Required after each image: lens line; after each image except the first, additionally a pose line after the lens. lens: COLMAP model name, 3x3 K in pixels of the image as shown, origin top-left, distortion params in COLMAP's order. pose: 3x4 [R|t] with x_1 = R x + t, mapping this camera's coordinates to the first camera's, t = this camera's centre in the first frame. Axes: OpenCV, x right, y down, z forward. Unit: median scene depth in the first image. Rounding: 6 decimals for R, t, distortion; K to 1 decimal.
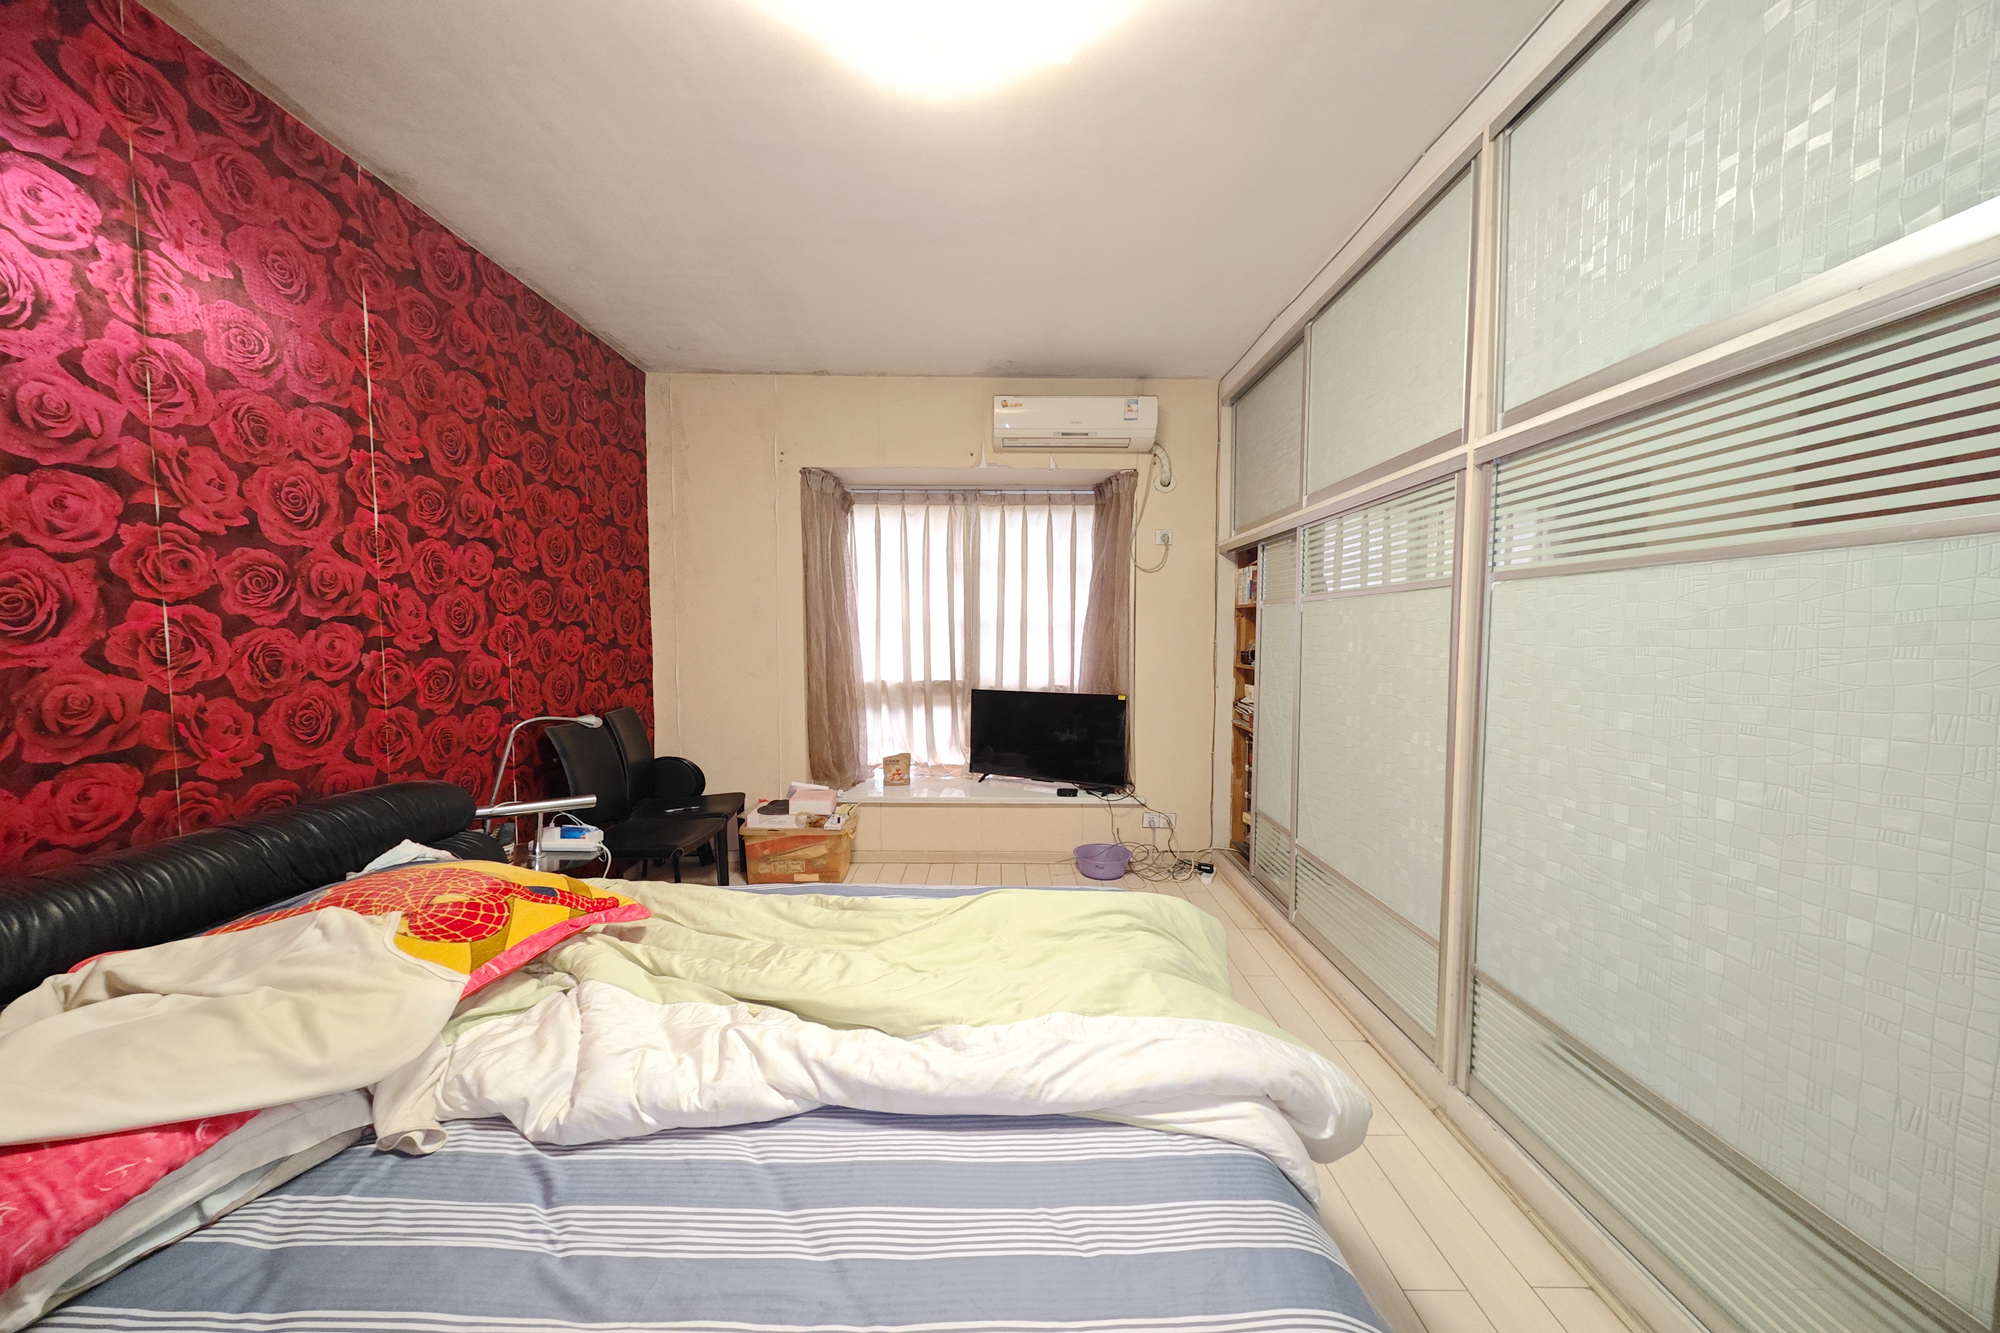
lens RADIAL K [[699.6, 0, 1004.0], [0, 699.6, 675.4], [0, 0, 1]] dist [-0.001714, 0.000743]
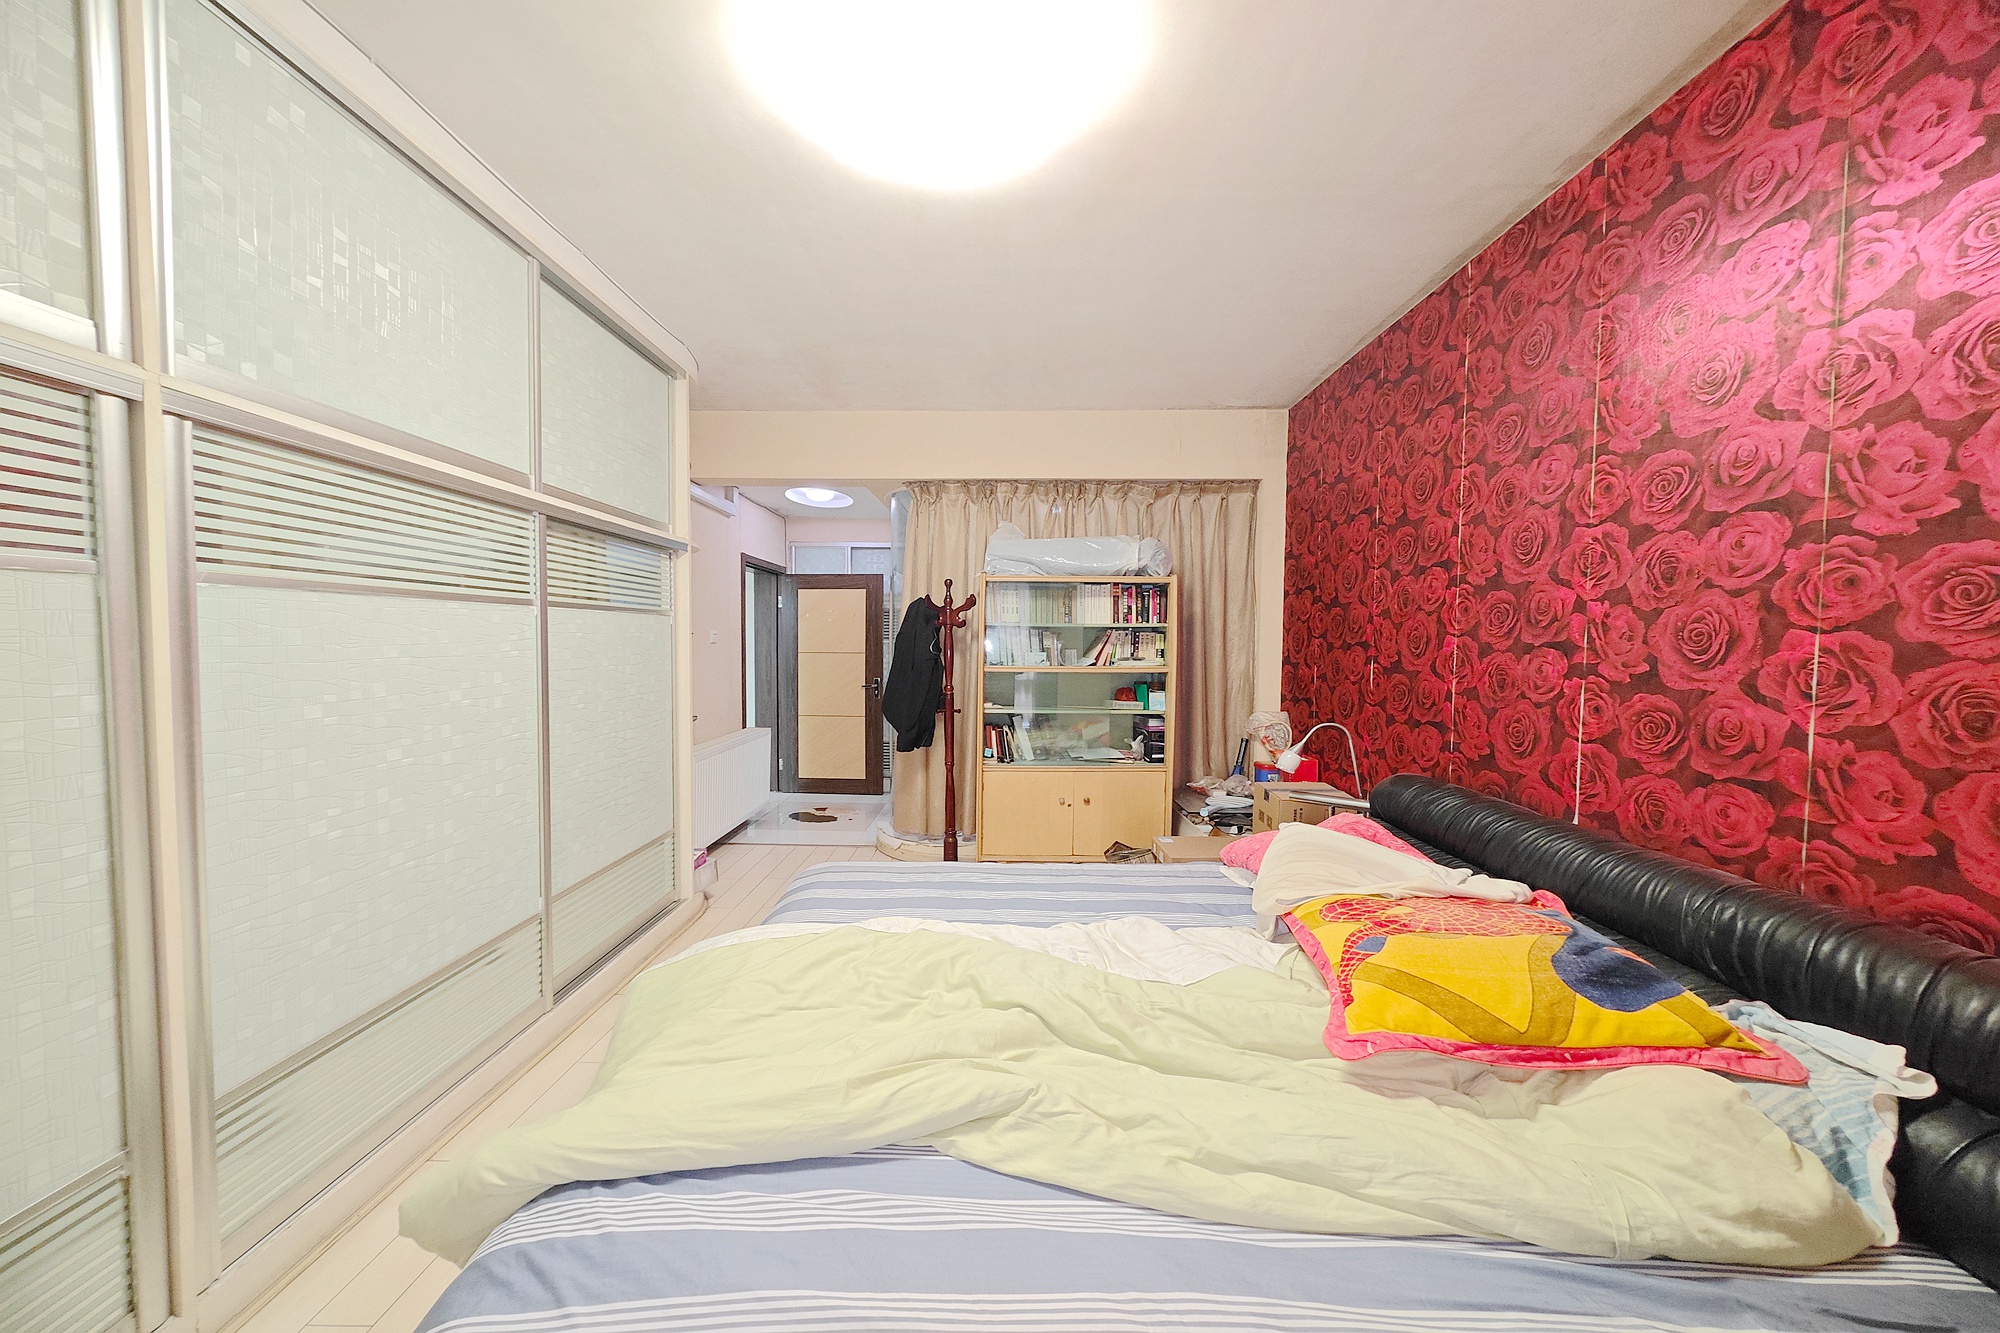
lens RADIAL K [[699.6, 0, 1004.0], [0, 699.6, 672.2], [0, 0, 1]] dist [-0.001714, 0.000743]
pose [[-0.999836, -0.016341, 0.007790, -0.187048], [-0.015412, 0.994120, 0.107179, -0.129550], [-0.009495, 0.107041, -0.994209, 1.884327]]
